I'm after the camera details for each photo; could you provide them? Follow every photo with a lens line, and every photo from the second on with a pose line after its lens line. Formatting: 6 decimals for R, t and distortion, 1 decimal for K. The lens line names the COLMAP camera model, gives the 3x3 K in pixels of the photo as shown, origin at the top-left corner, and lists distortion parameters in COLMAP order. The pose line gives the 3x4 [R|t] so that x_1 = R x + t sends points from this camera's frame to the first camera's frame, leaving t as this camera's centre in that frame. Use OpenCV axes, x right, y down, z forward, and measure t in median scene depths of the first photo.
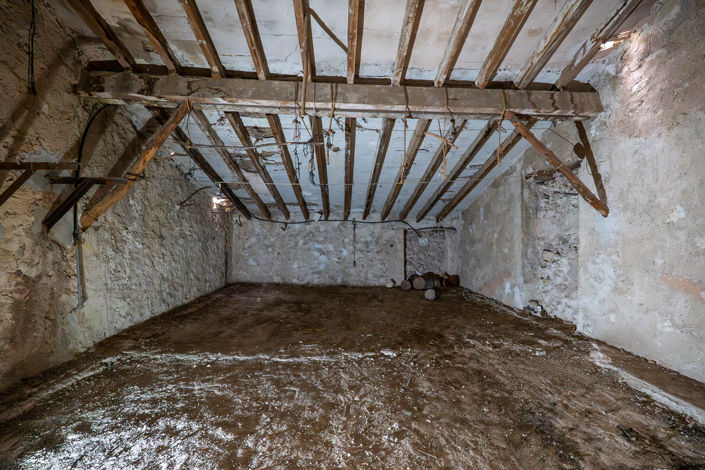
lens RADIAL K [[310.9, 0, 351.9], [0, 310.9, 235.9], [0, 0, 1]] dist [-0.007760, 0.000239]
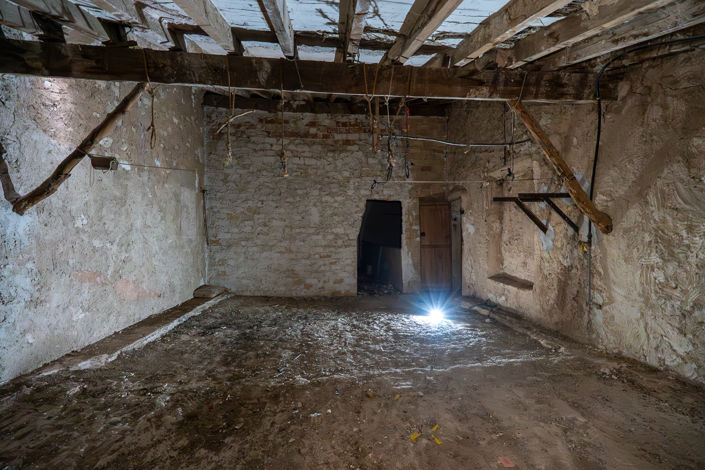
lens RADIAL K [[310.9, 0, 350.2], [0, 310.9, 235.6], [0, 0, 1]] dist [-0.007760, 0.000239]
pose [[-0.999013, 0.001406, -0.044387, 0.029453], [0.001419, 0.999999, -0.000272, -0.009983], [0.044387, -0.000335, -0.999014, 2.293346]]
